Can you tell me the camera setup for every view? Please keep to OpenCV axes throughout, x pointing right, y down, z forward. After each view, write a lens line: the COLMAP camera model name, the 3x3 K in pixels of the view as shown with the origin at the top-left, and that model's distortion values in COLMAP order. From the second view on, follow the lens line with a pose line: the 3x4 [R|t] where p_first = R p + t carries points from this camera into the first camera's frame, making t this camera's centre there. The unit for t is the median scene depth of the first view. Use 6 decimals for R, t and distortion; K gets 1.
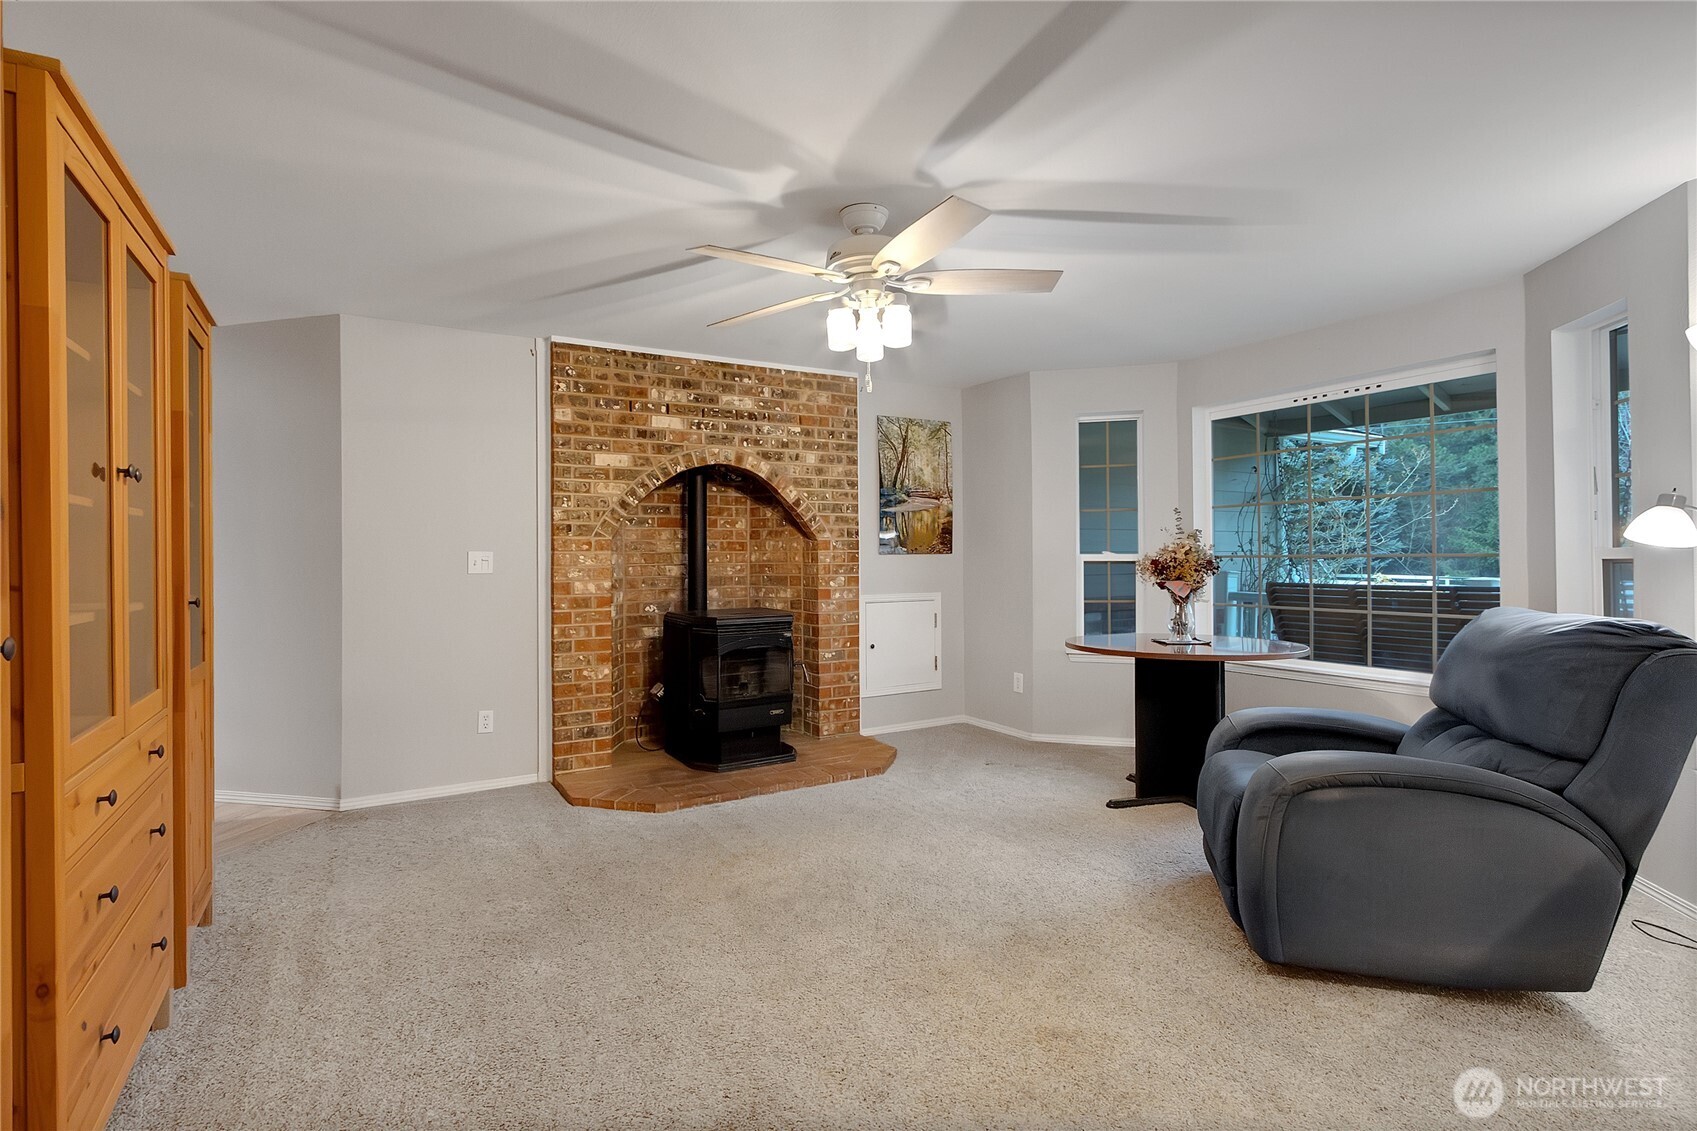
lens RADIAL K [[800.7, 0, 837.0], [0, 800.7, 563.5], [0, 0, 1]] dist [0.003785, 0.000739]
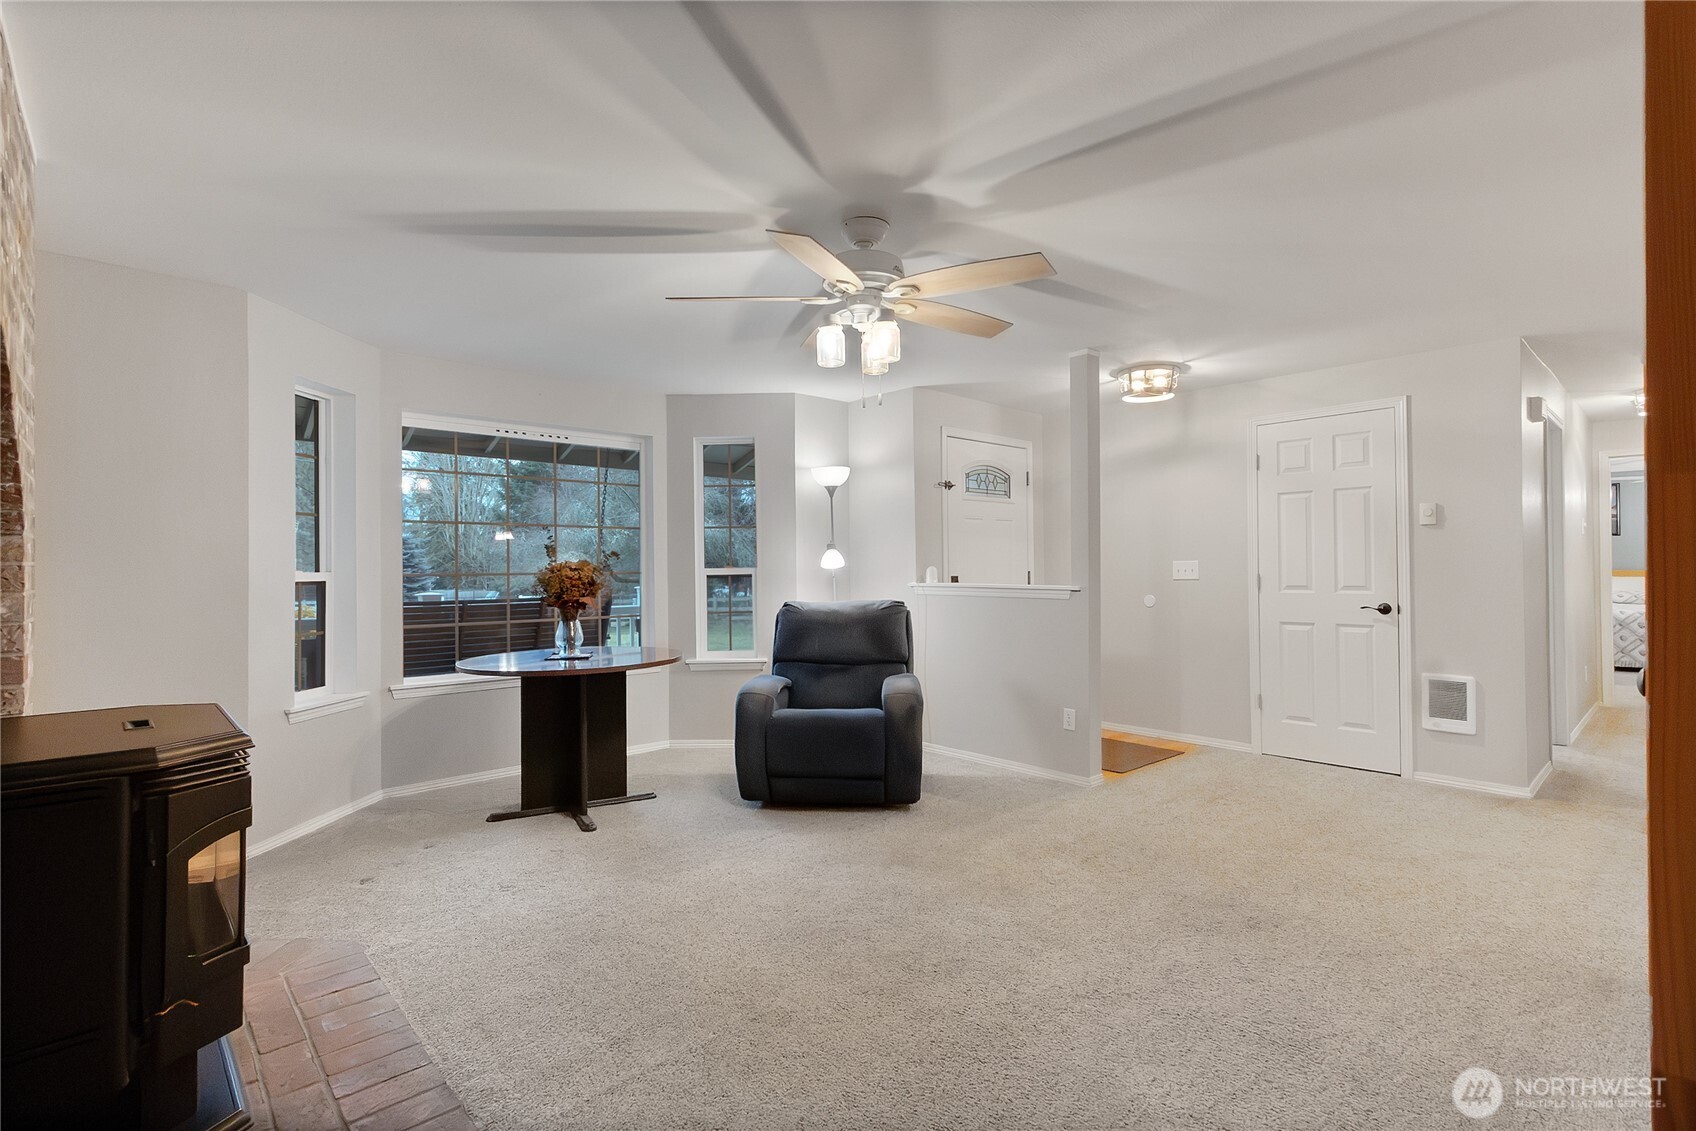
lens RADIAL K [[800.2, 0, 836.6], [0, 800.2, 561.4], [0, 0, 1]] dist [0.003785, 0.000739]
pose [[-0.212948, 0.020228, 0.976854, -0.806629], [0.015041, 0.999735, -0.017423, 0.000027], [-0.976948, 0.010983, -0.213195, 1.086767]]
